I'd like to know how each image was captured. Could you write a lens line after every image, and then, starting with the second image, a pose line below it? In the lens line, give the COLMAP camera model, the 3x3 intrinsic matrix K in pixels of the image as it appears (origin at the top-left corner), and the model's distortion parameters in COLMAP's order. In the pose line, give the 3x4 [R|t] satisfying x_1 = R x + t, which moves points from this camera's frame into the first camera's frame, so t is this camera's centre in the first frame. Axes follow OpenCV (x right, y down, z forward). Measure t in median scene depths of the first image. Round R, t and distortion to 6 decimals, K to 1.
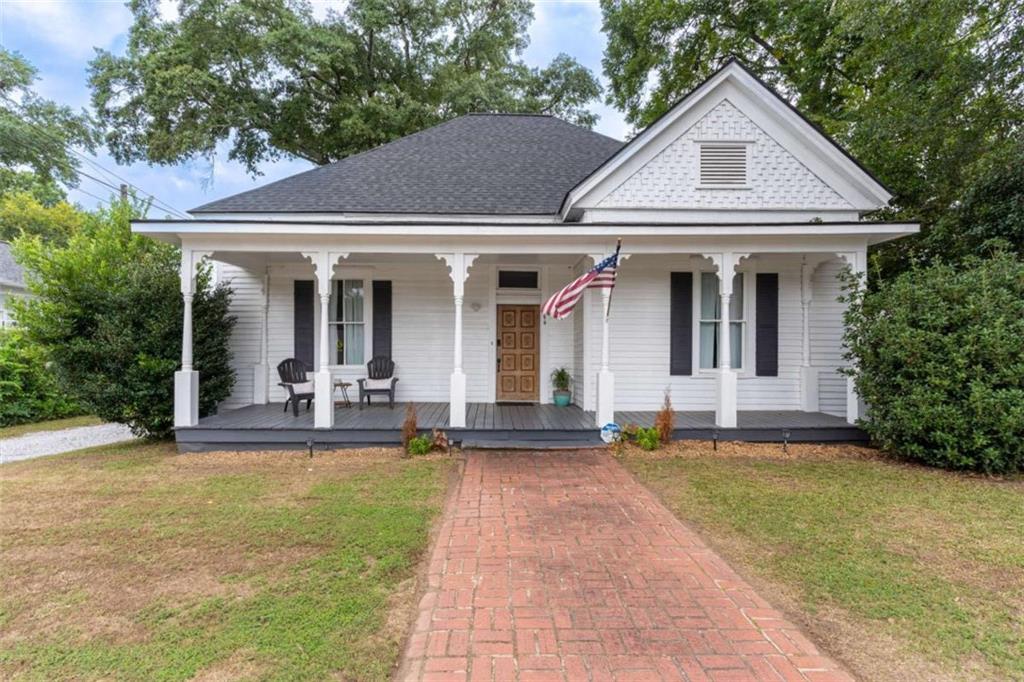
lens RADIAL K [[515.8, 0, 520.7], [0, 515.8, 344.5], [0, 0, 1]] dist [-0.000174, 0.000505]
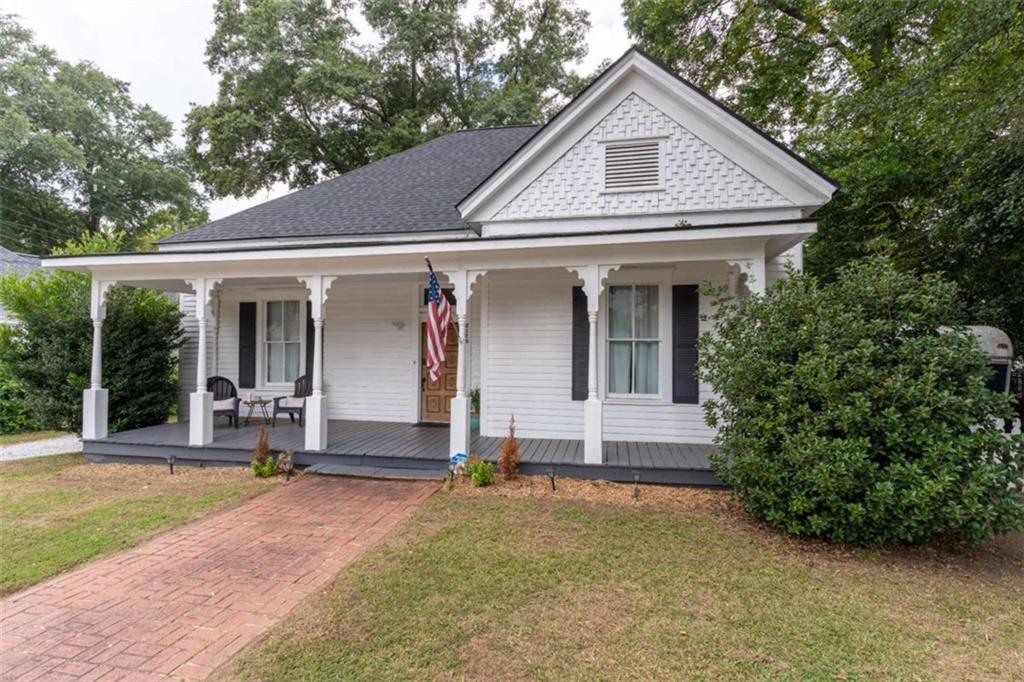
lens RADIAL K [[515.8, 0, 492.6], [0, 515.8, 341.0], [0, 0, 1]] dist [-0.000174, 0.000505]
pose [[0.976340, -0.003942, -0.216204, 0.349887], [-0.001905, 0.999638, -0.026828, -0.019447], [0.216232, 0.026605, 0.975979, 0.083294]]
